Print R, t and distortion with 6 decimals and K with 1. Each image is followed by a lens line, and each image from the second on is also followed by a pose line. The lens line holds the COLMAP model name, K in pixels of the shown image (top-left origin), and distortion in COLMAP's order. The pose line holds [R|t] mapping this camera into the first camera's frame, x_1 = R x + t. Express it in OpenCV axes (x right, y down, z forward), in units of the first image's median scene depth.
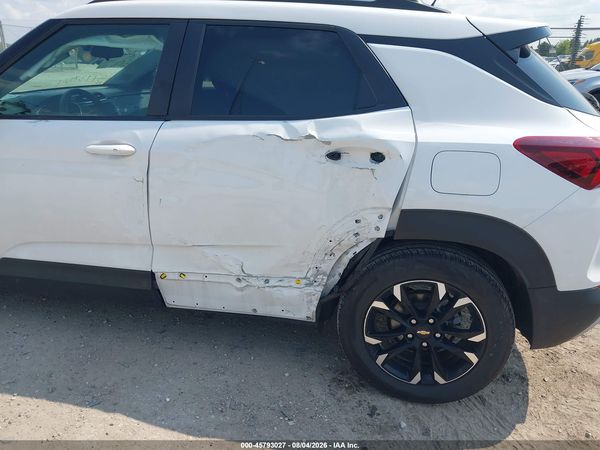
lens RADIAL K [[472.9, 0, 302.1], [0, 472.9, 226.5], [0, 0, 1]] dist [0.027242, -0.064424]
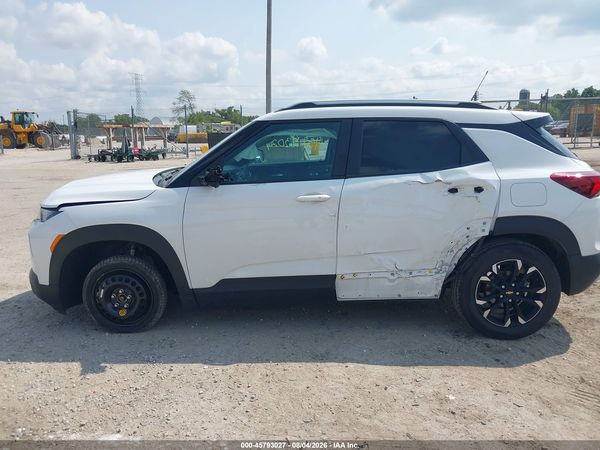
lens RADIAL K [[472.9, 0, 301.4], [0, 472.9, 228.9], [0, 0, 1]] dist [0.027242, -0.064424]
pose [[0.982363, -0.075564, 0.171037, -0.735259], [0.098663, 0.986480, -0.130855, 0.148985], [-0.158837, 0.145422, 0.976536, -0.544584]]
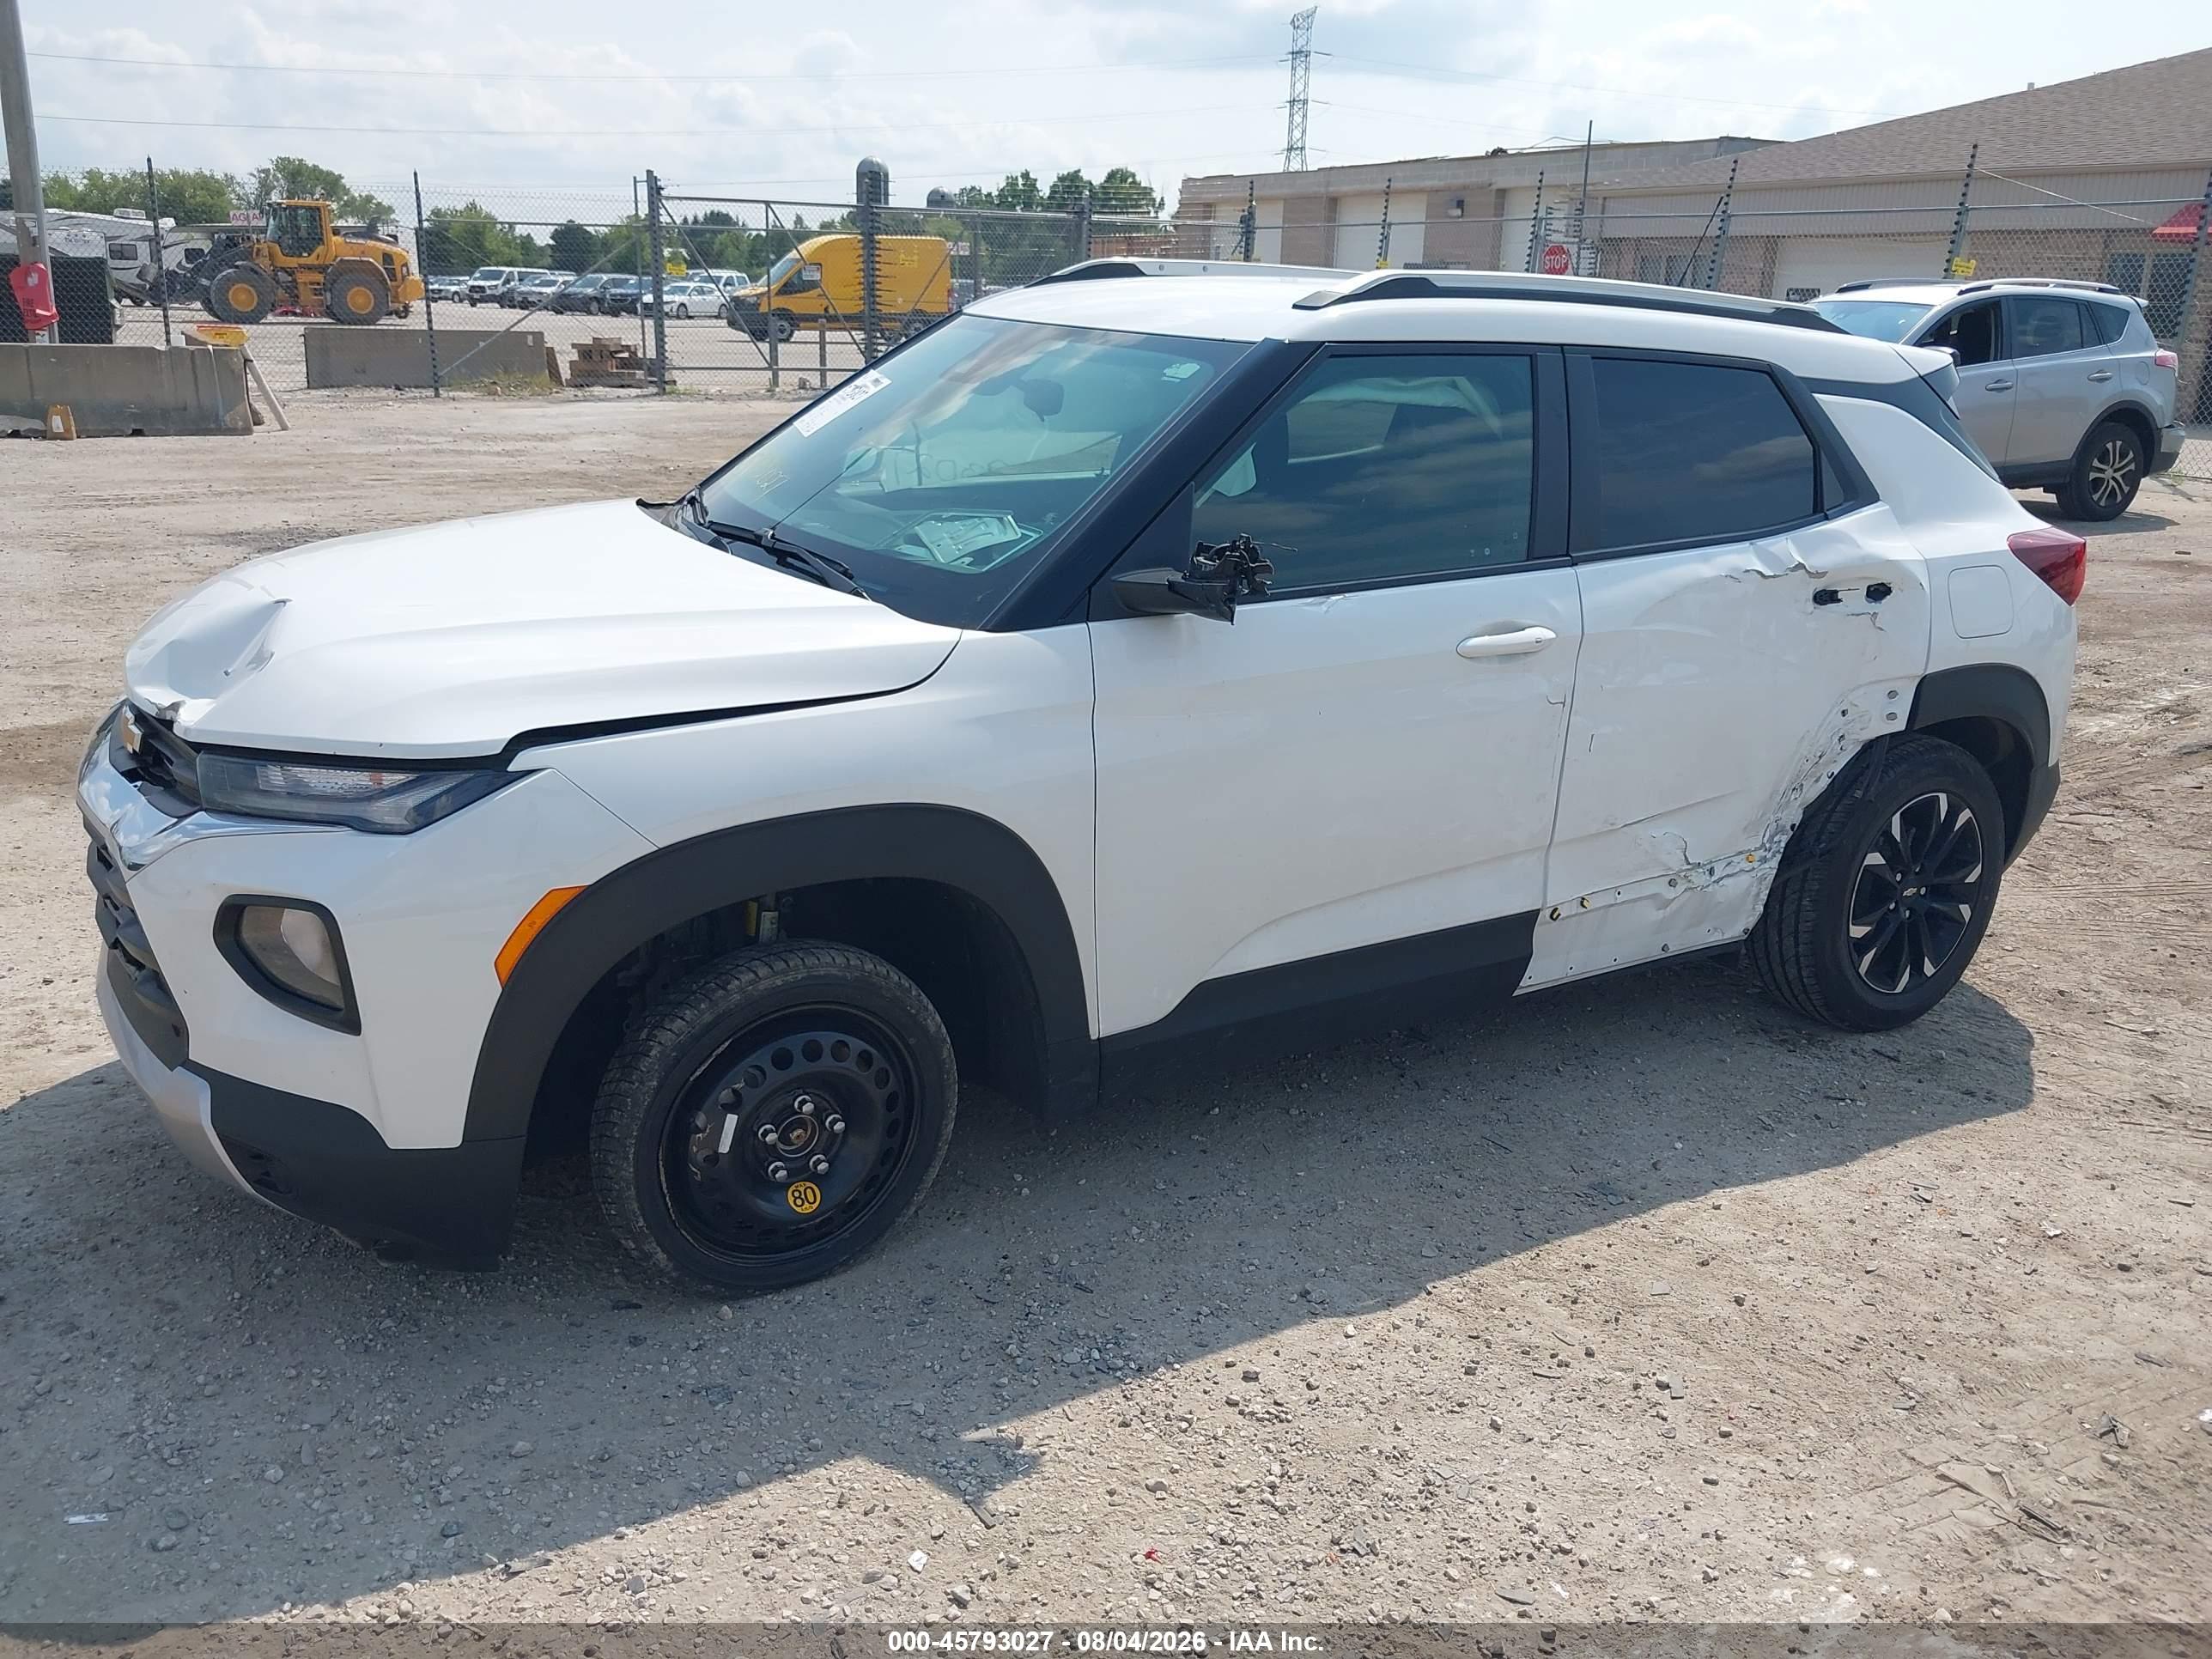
lens RADIAL K [[1743.3, 0, 1119.8], [0, 1743.3, 828.3], [0, 0, 1]] dist [0.027242, -0.064424]
pose [[0.734847, -0.189718, 0.651158, -1.781202], [0.208838, 0.976727, 0.048896, -0.149381], [-0.645280, 0.100056, 0.757365, 0.024743]]
